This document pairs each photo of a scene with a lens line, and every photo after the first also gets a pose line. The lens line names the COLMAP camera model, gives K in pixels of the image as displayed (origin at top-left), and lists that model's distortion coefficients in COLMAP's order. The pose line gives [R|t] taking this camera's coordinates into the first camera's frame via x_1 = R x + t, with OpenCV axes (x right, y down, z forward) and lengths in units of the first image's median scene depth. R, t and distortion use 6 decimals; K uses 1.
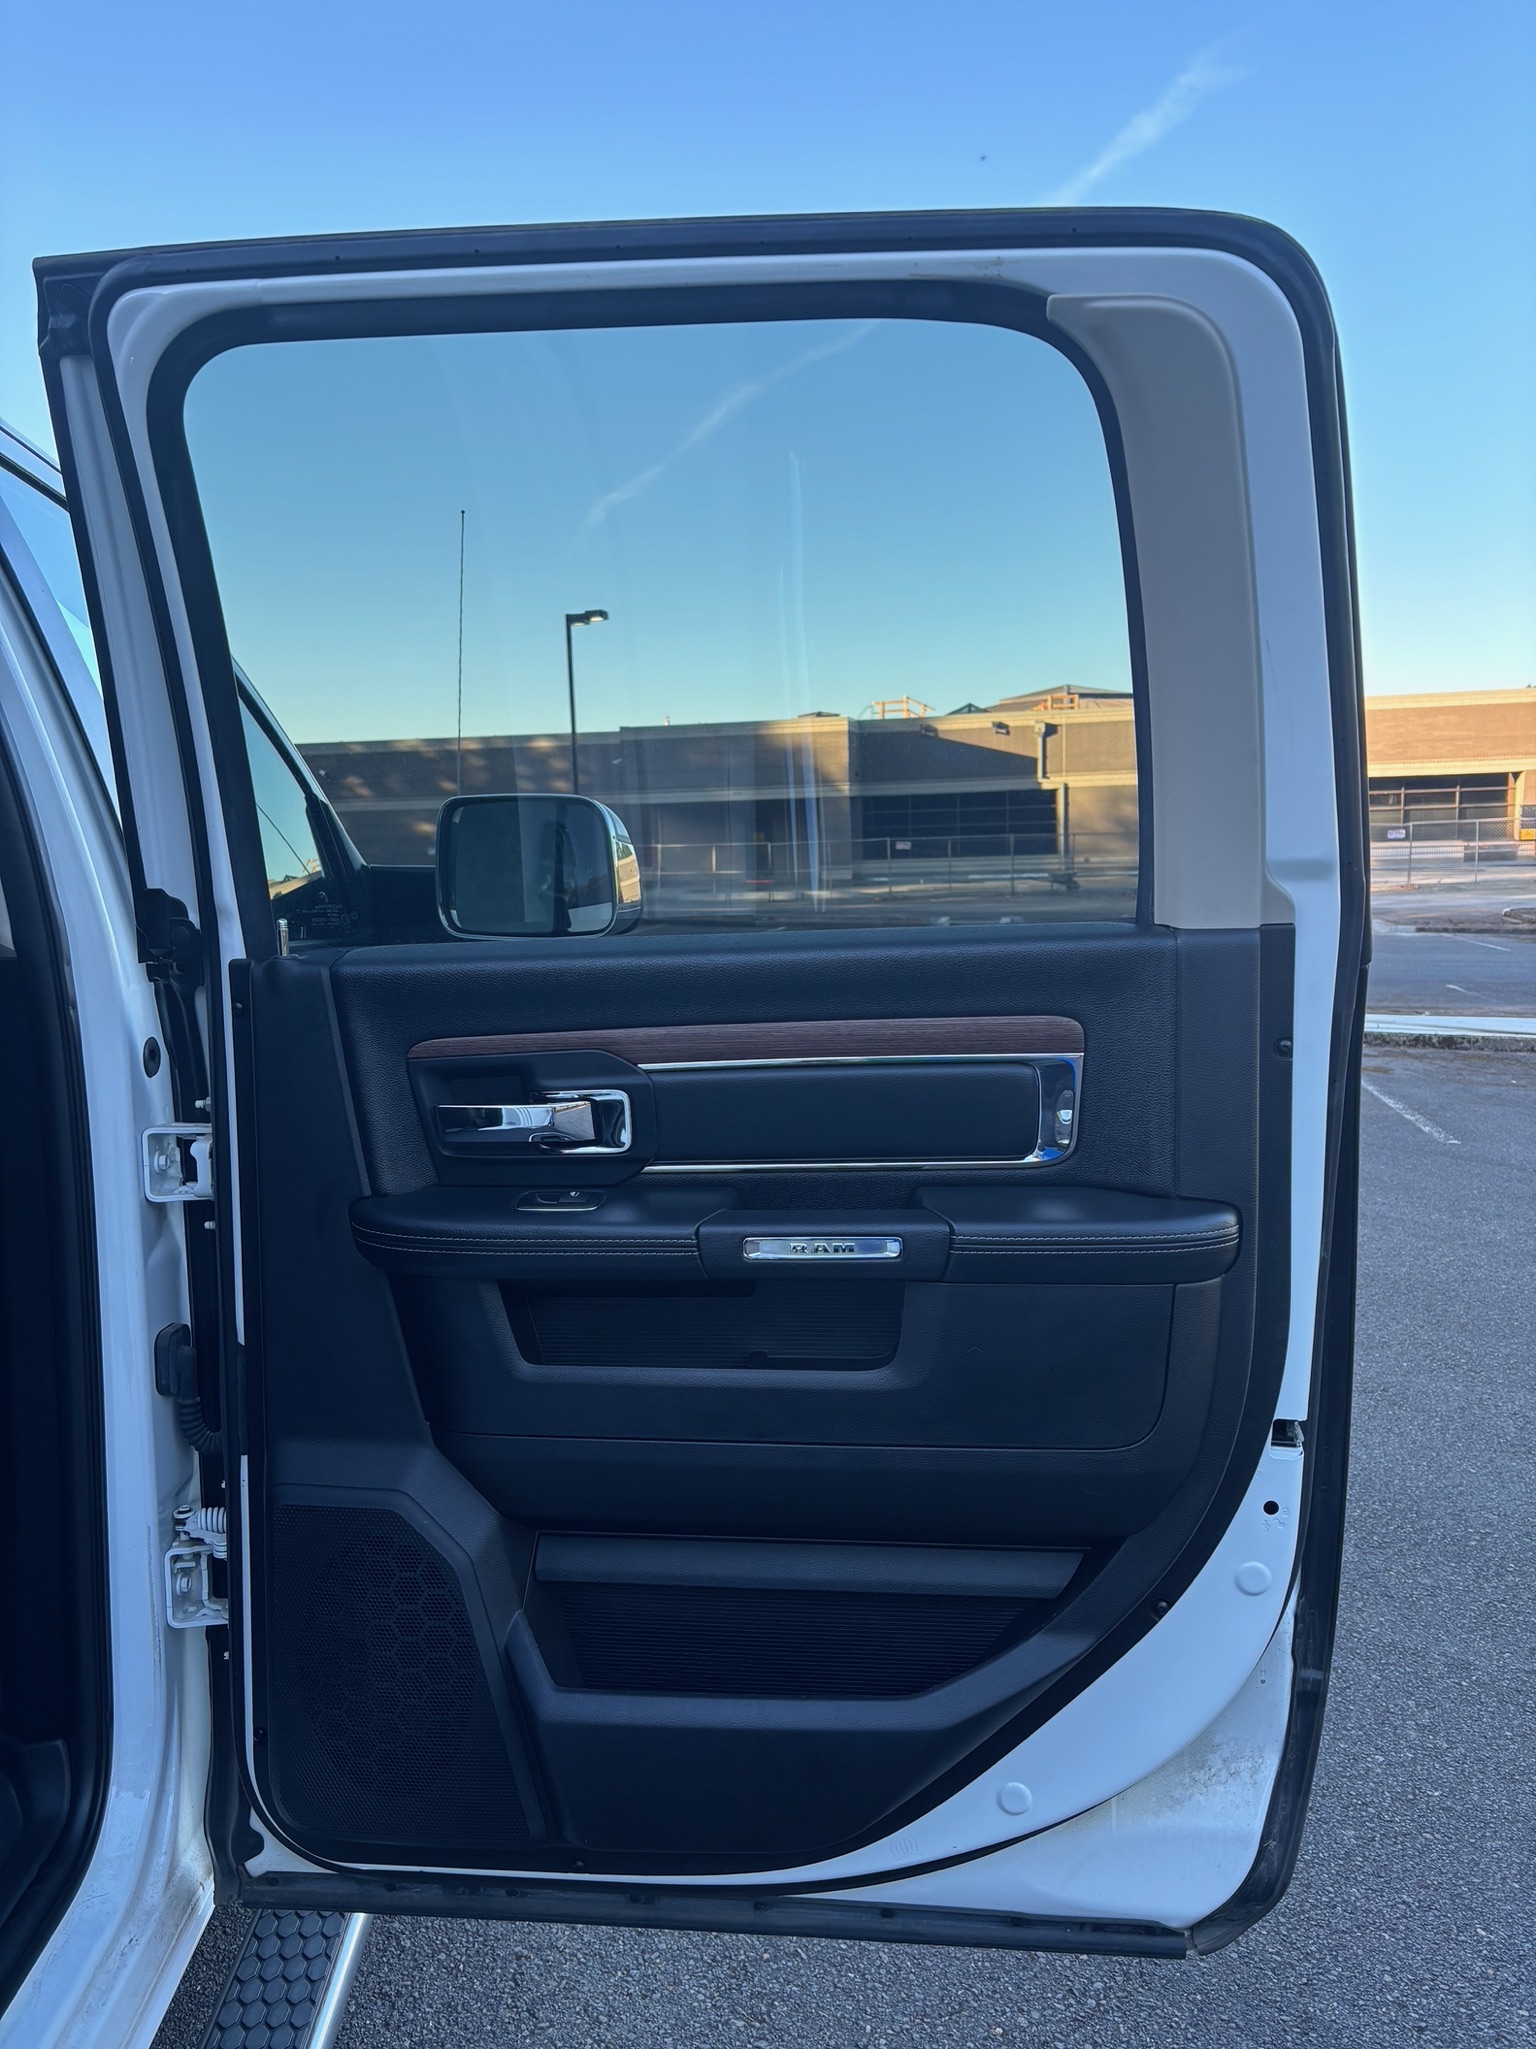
lens RADIAL K [[1542.6, 0, 767.9], [0, 1542.6, 1047.7], [0, 0, 1]] dist [0.052717, -0.052285]
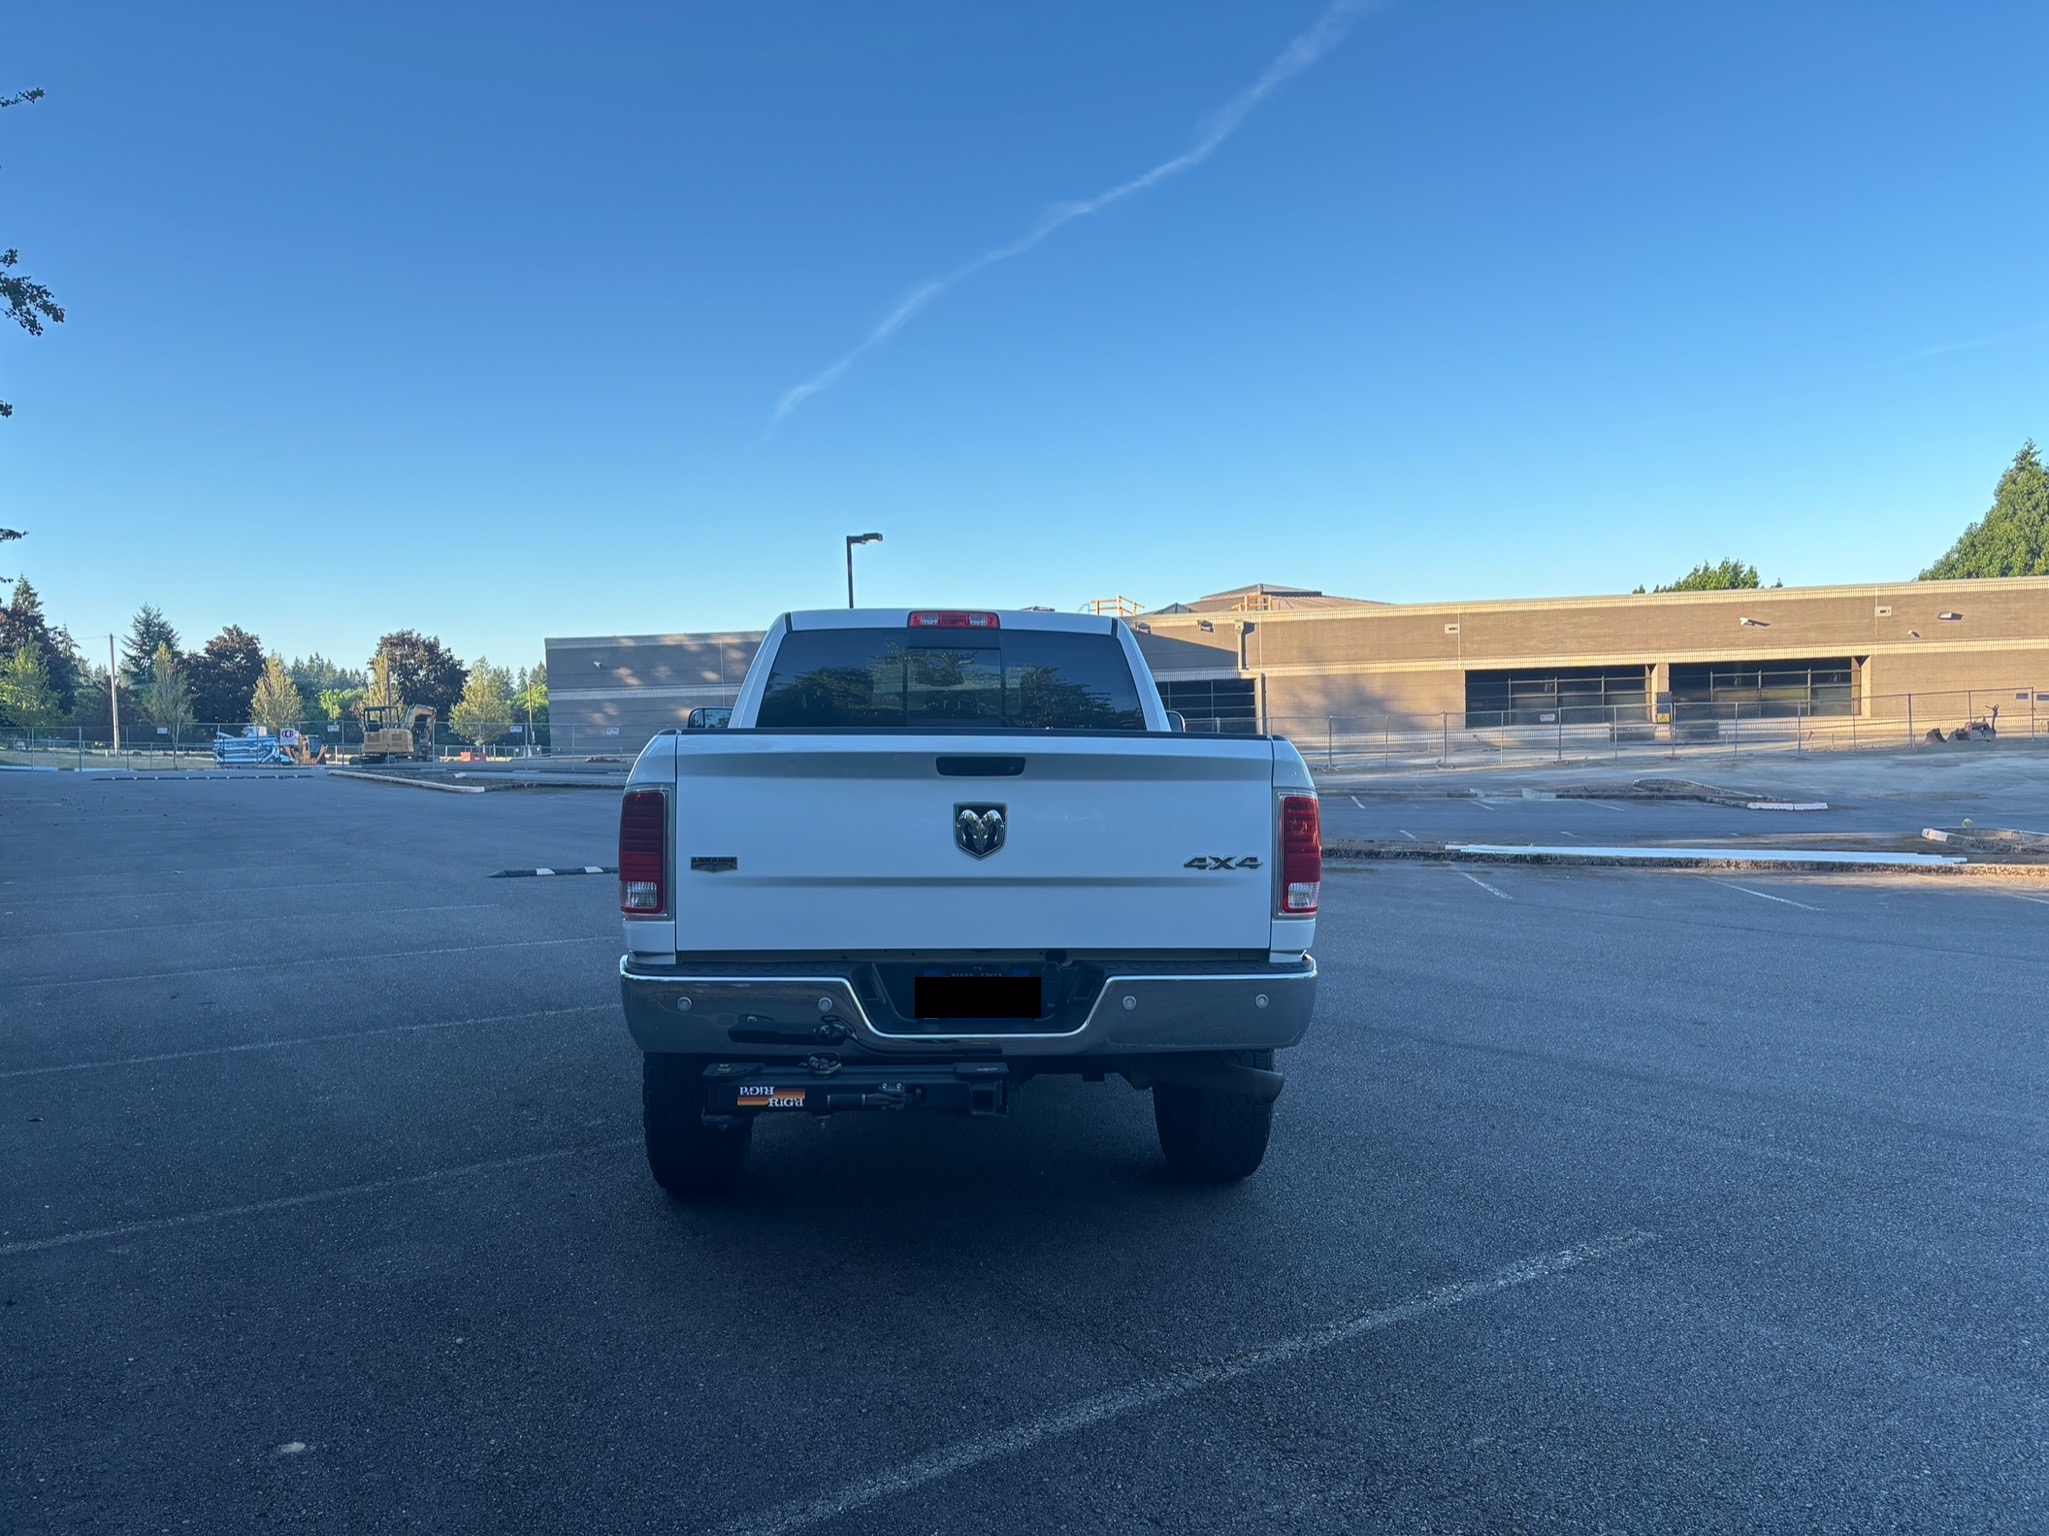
lens RADIAL K [[1542.6, 0, 1035.5], [0, 1542.6, 797.2], [0, 0, 1]] dist [0.052717, -0.052285]
pose [[0.999019, -0.004573, 0.044056, -0.025732], [0.008398, 0.996171, -0.087017, 0.017736], [-0.043489, 0.087301, 0.995232, -0.119592]]
